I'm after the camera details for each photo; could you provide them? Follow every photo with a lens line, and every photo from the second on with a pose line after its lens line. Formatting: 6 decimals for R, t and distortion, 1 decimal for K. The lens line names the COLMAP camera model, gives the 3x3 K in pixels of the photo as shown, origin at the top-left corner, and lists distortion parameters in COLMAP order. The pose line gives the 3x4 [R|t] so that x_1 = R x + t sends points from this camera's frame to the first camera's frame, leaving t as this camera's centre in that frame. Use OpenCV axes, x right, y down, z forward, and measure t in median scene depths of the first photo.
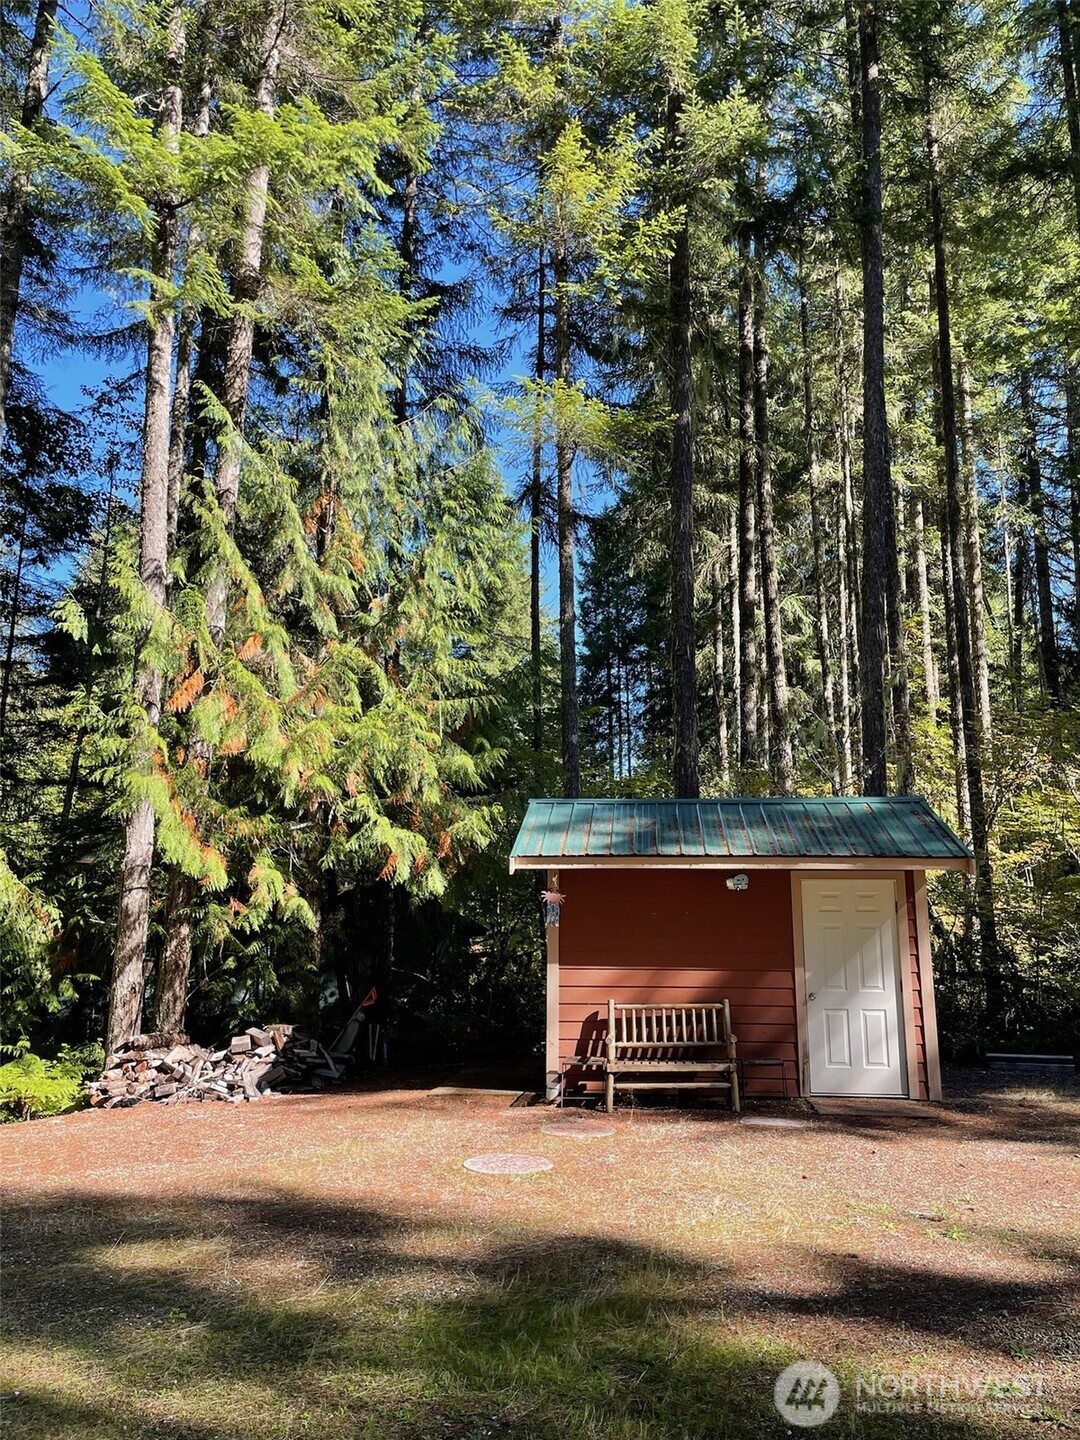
lens RADIAL K [[1069.4, 0, 540.0], [0, 1069.4, 720.0], [0, 0, 1]] dist [-0.005156, -0.005853]
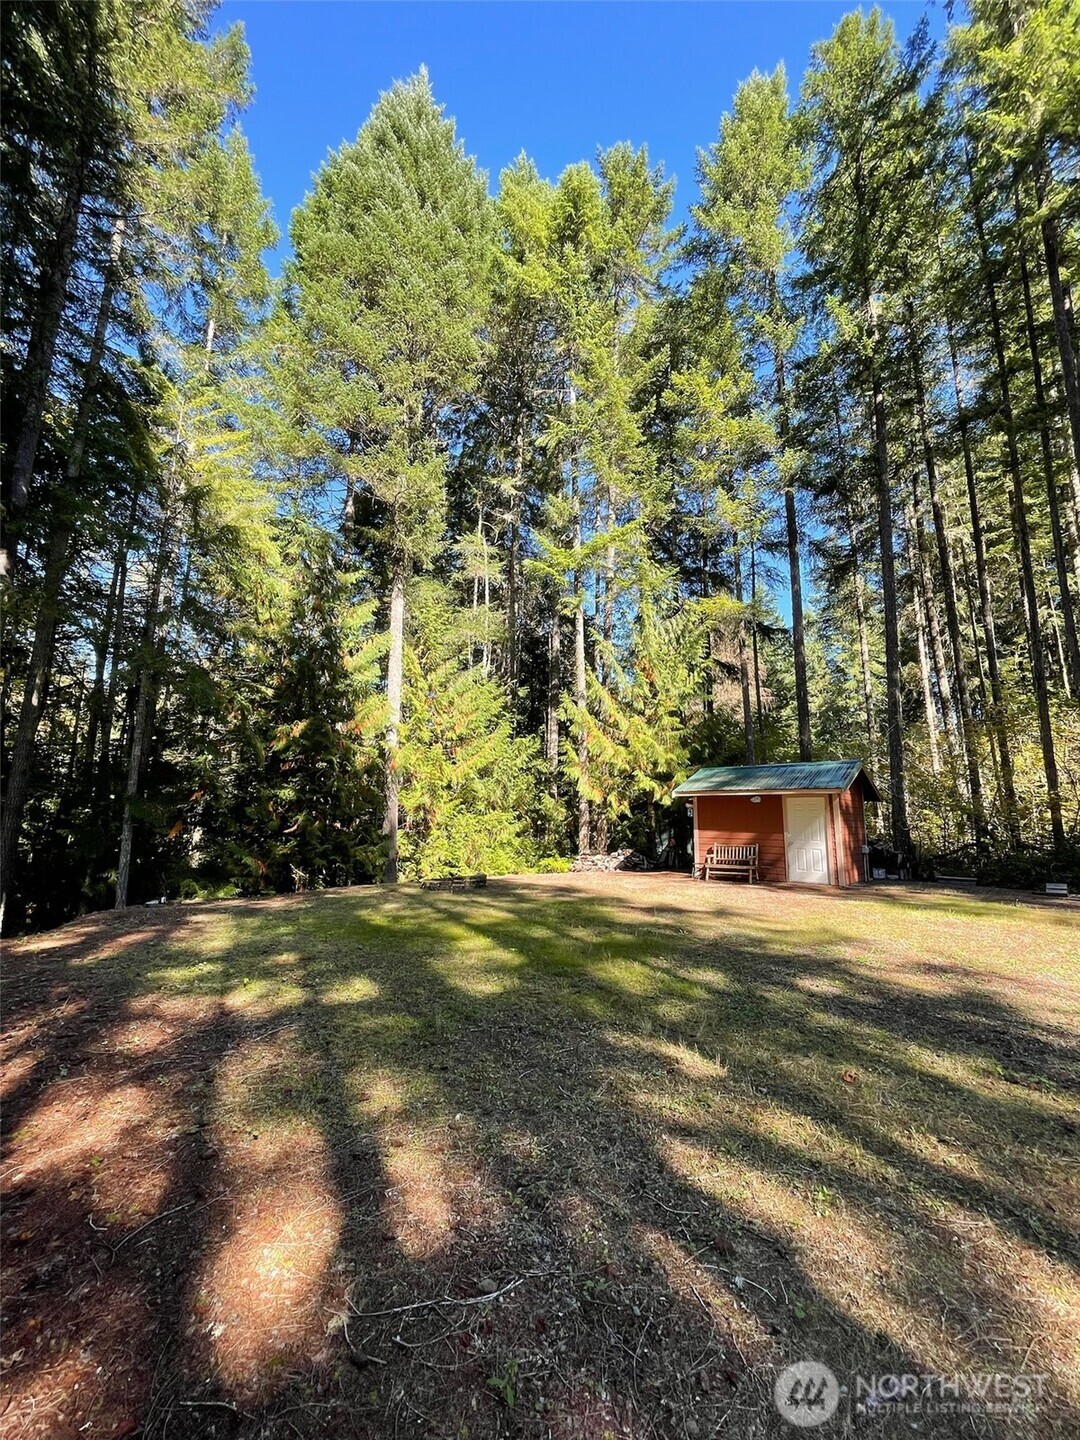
lens RADIAL K [[577.2, 0, 540.0], [0, 577.2, 720.0], [0, 0, 1]] dist [-0.000026, 0.000116]
pose [[0.781248, -0.104576, -0.615399, 0.654842], [0.122297, 0.992403, -0.013386, -0.087120], [0.612124, -0.064804, 0.788102, -0.426874]]
